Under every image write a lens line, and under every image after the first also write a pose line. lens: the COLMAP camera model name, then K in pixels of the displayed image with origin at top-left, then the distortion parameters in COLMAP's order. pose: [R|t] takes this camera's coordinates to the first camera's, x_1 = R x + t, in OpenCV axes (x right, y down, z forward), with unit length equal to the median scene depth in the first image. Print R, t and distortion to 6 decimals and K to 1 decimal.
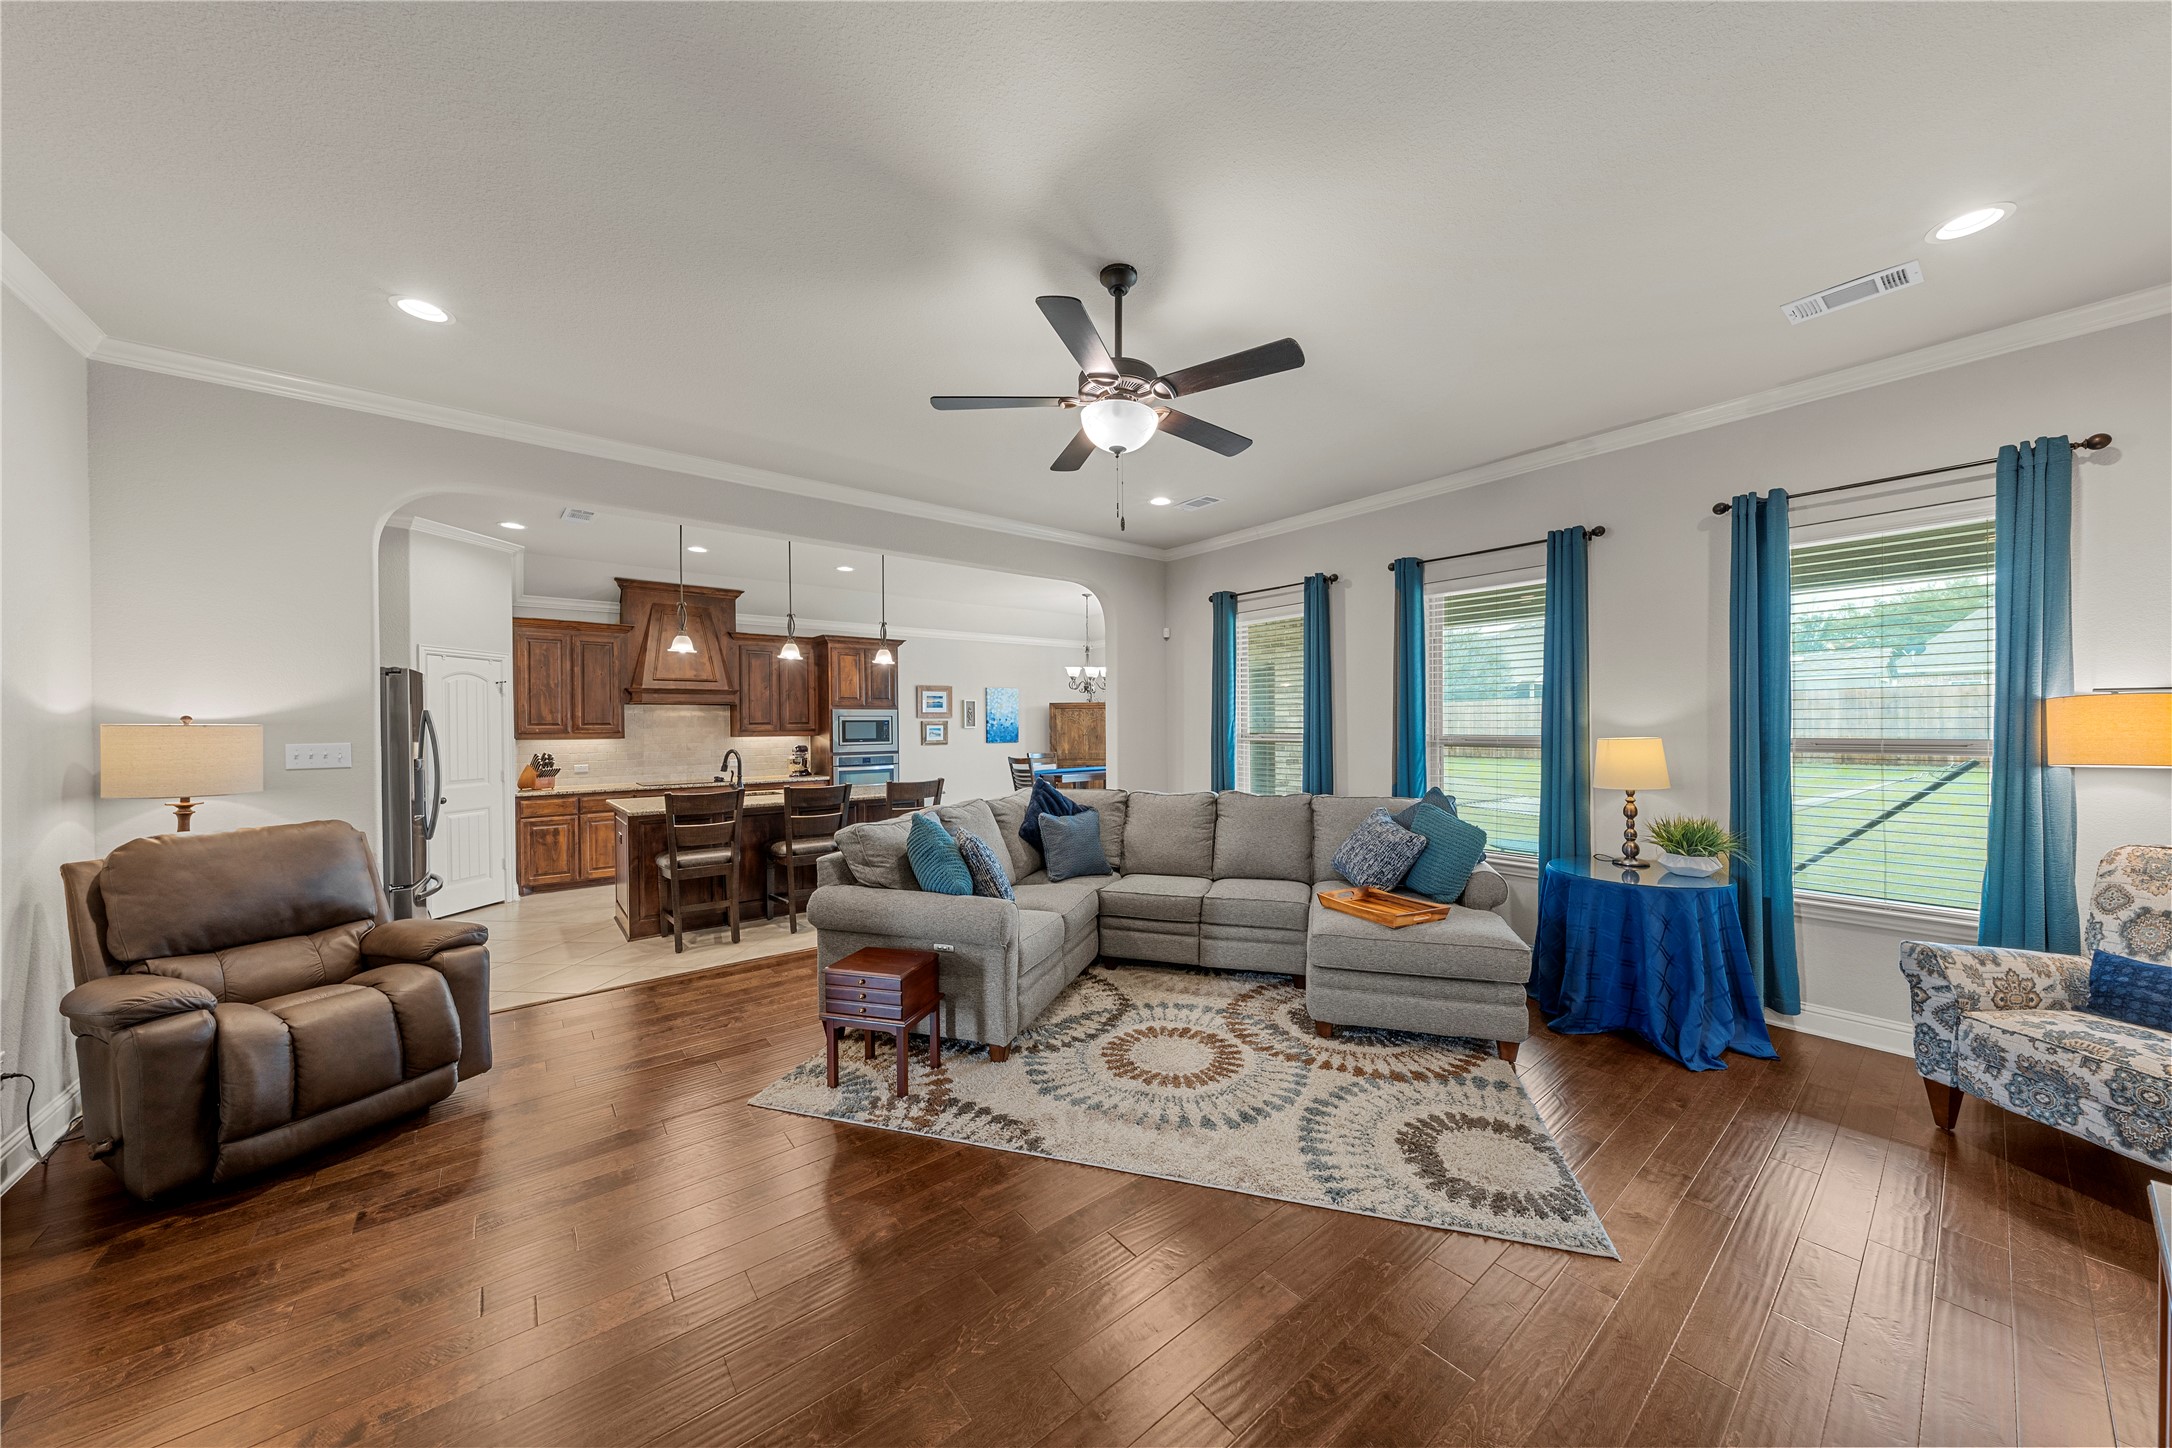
lens RADIAL K [[727.4, 0, 1088.4], [0, 727.4, 730.5], [0, 0, 1]] dist [-0.003223, -0.000106]
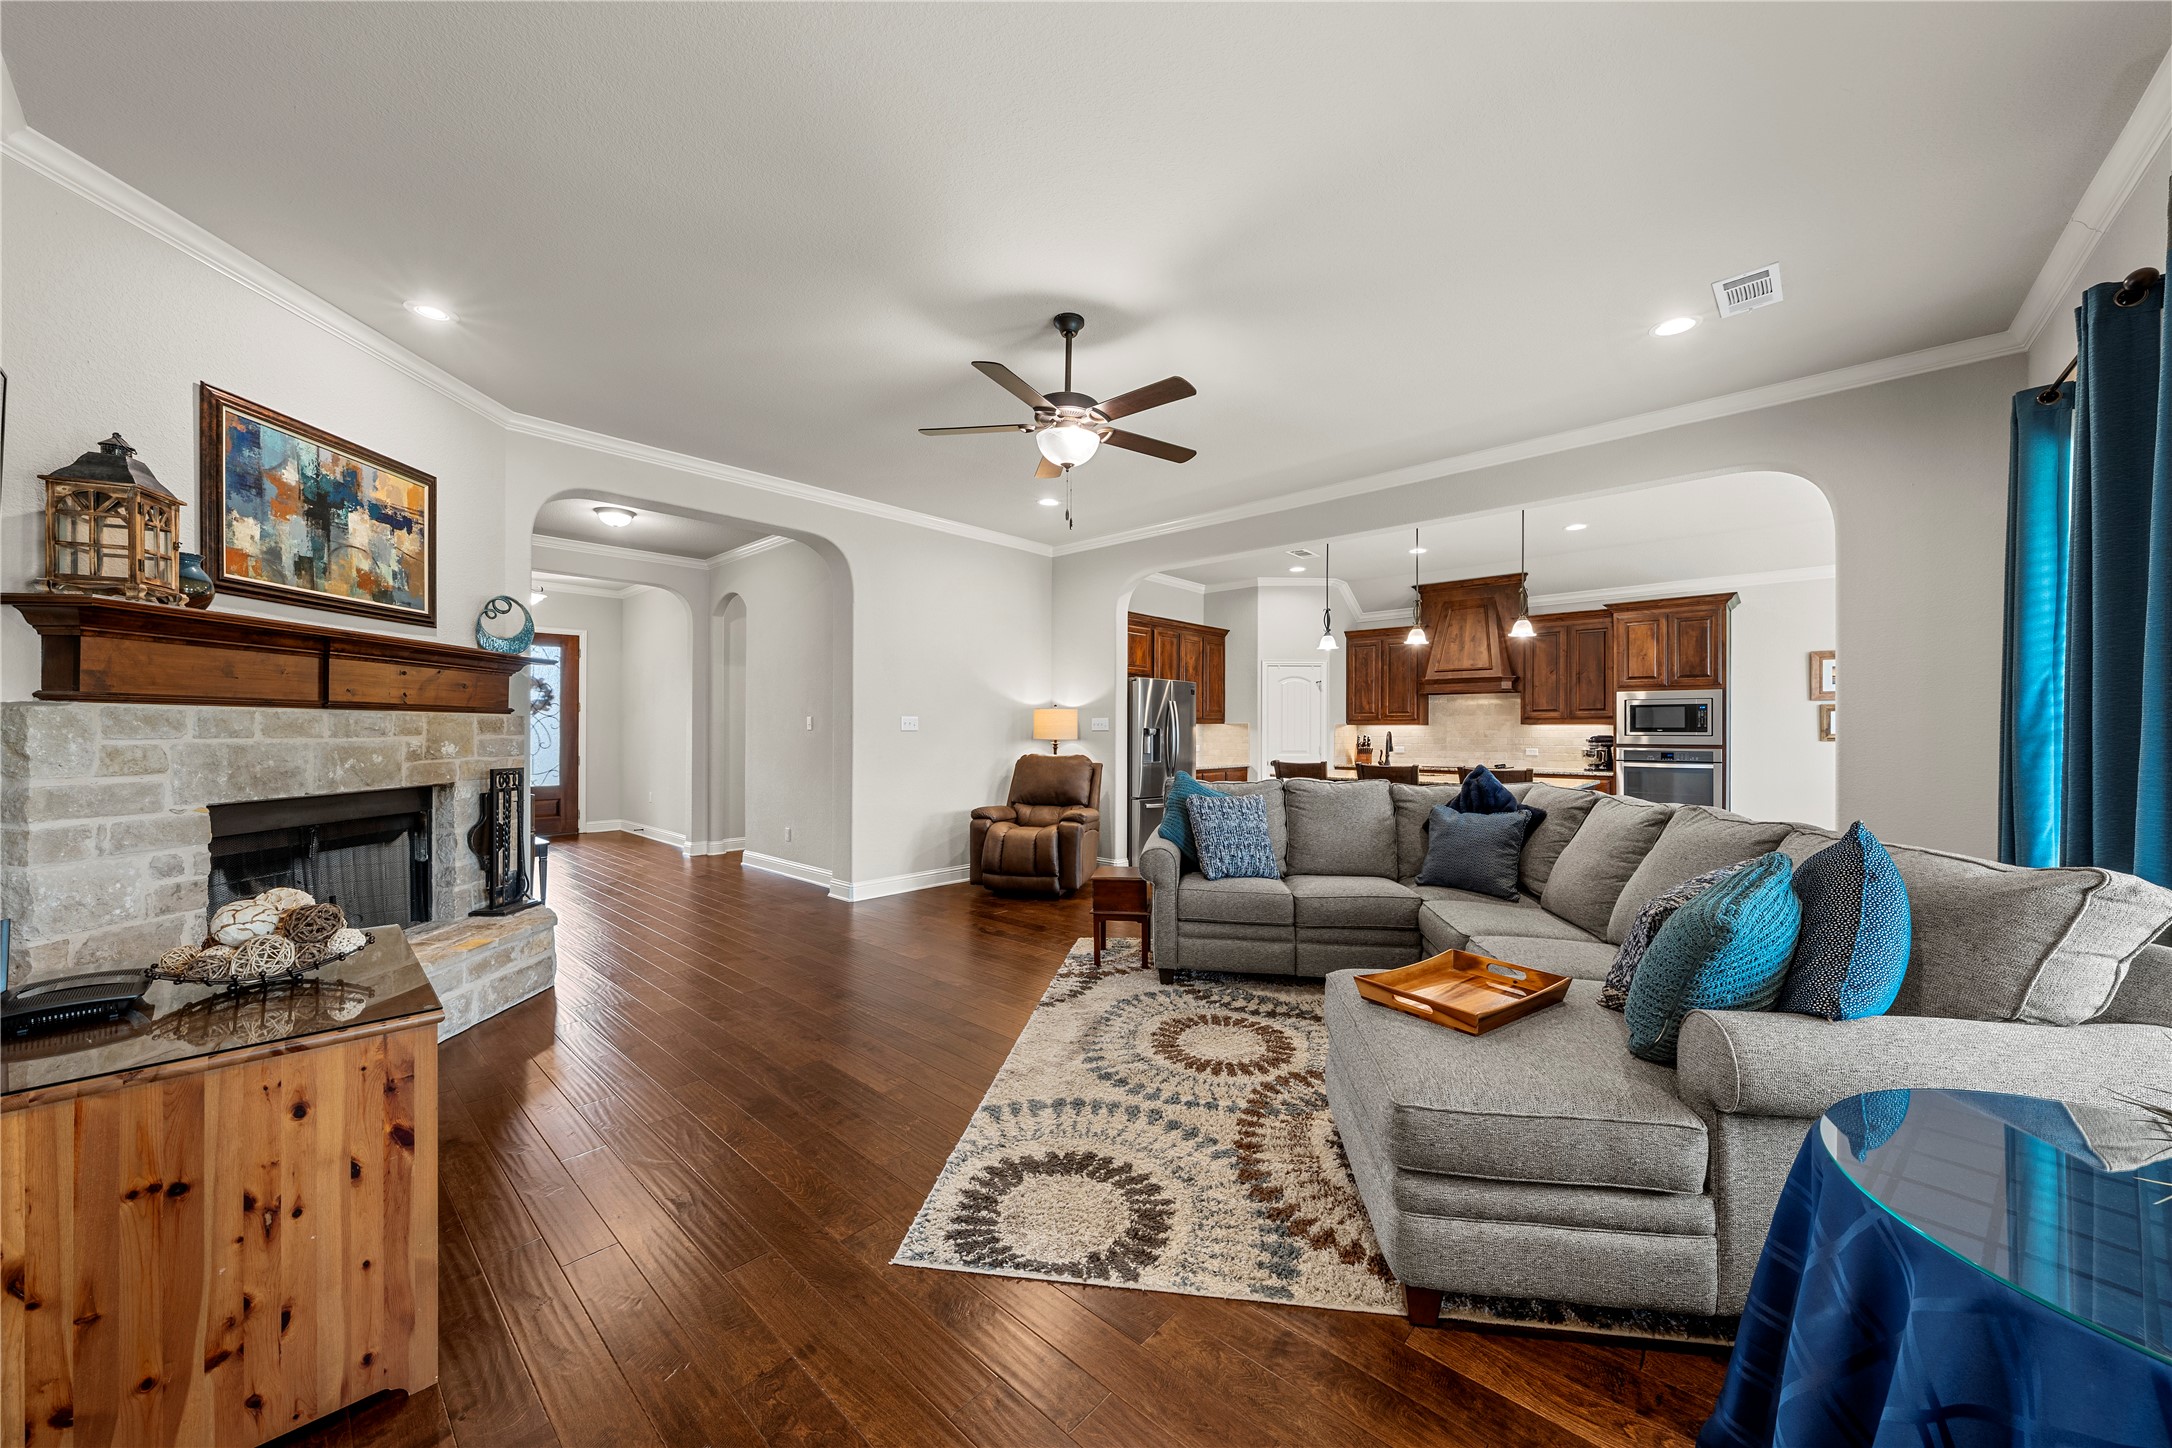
lens RADIAL K [[765.0, 0, 1087.7], [0, 765.0, 728.8], [0, 0, 1]] dist [-0.018261, 0.000285]
pose [[0.148328, 0.005263, -0.988924, 0.500740], [-0.011155, 0.999931, 0.003648, 0.020107], [0.988875, 0.010490, 0.148376, 0.324257]]
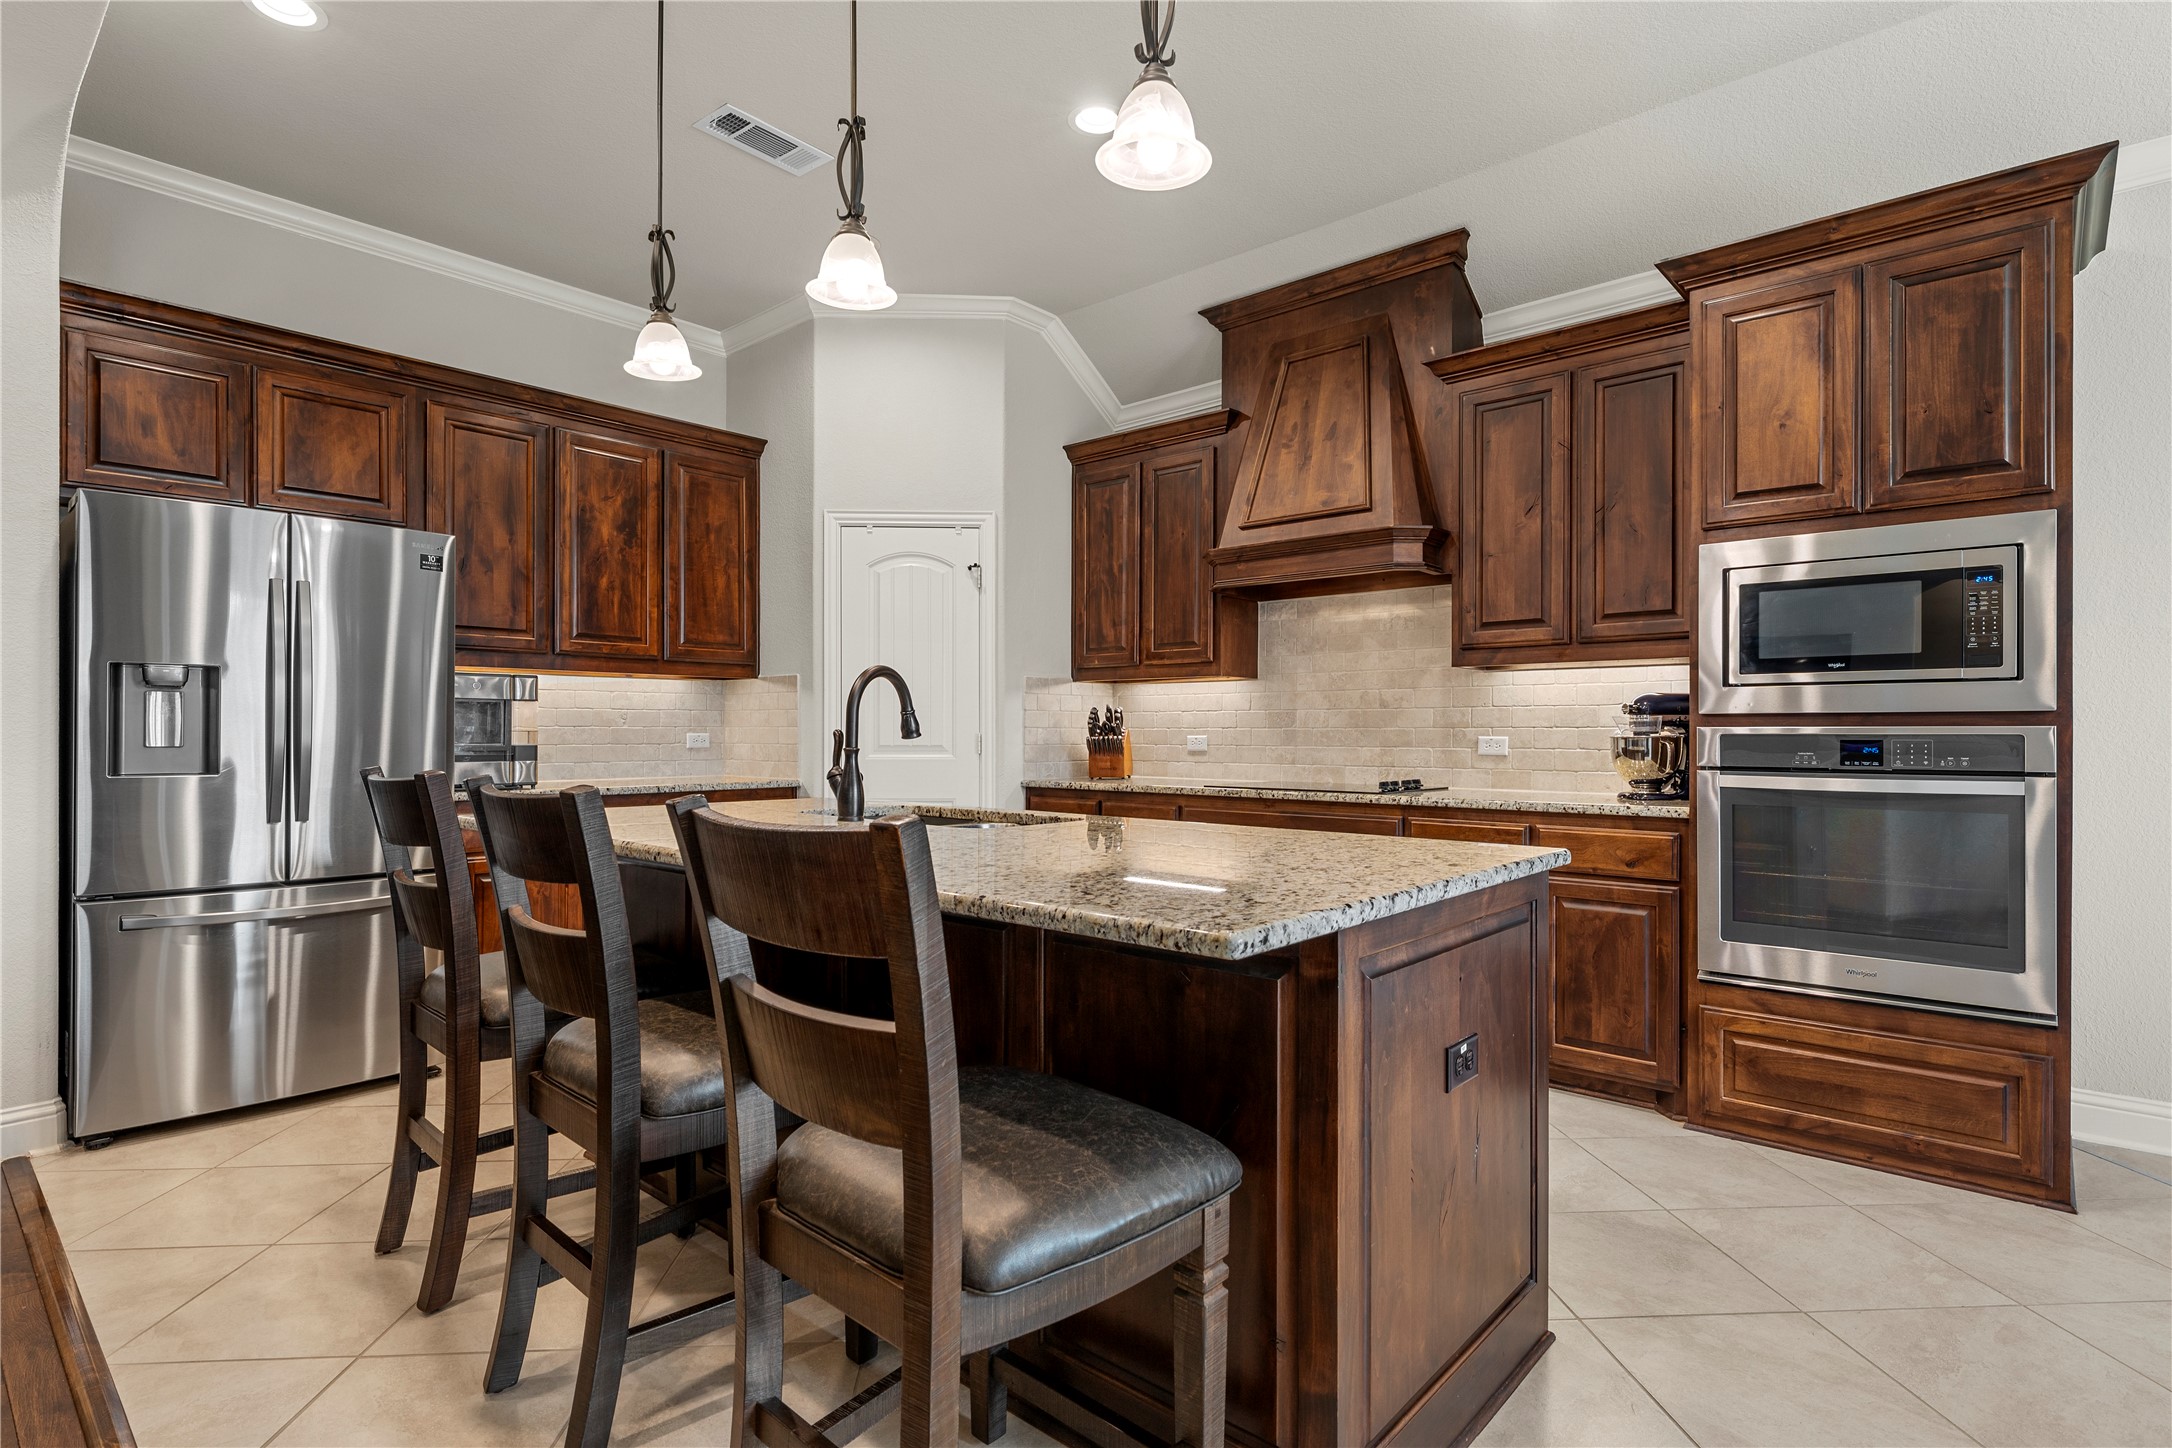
lens RADIAL K [[1078.6, 0, 1104.6], [0, 1078.6, 727.6], [0, 0, 1]] dist [0.000034, 0.000144]
pose [[0.176697, 0.004624, -0.984254, -0.016505], [-0.010341, 0.999942, 0.002841, 0.043309], [0.984211, 0.009676, 0.176734, 0.869468]]
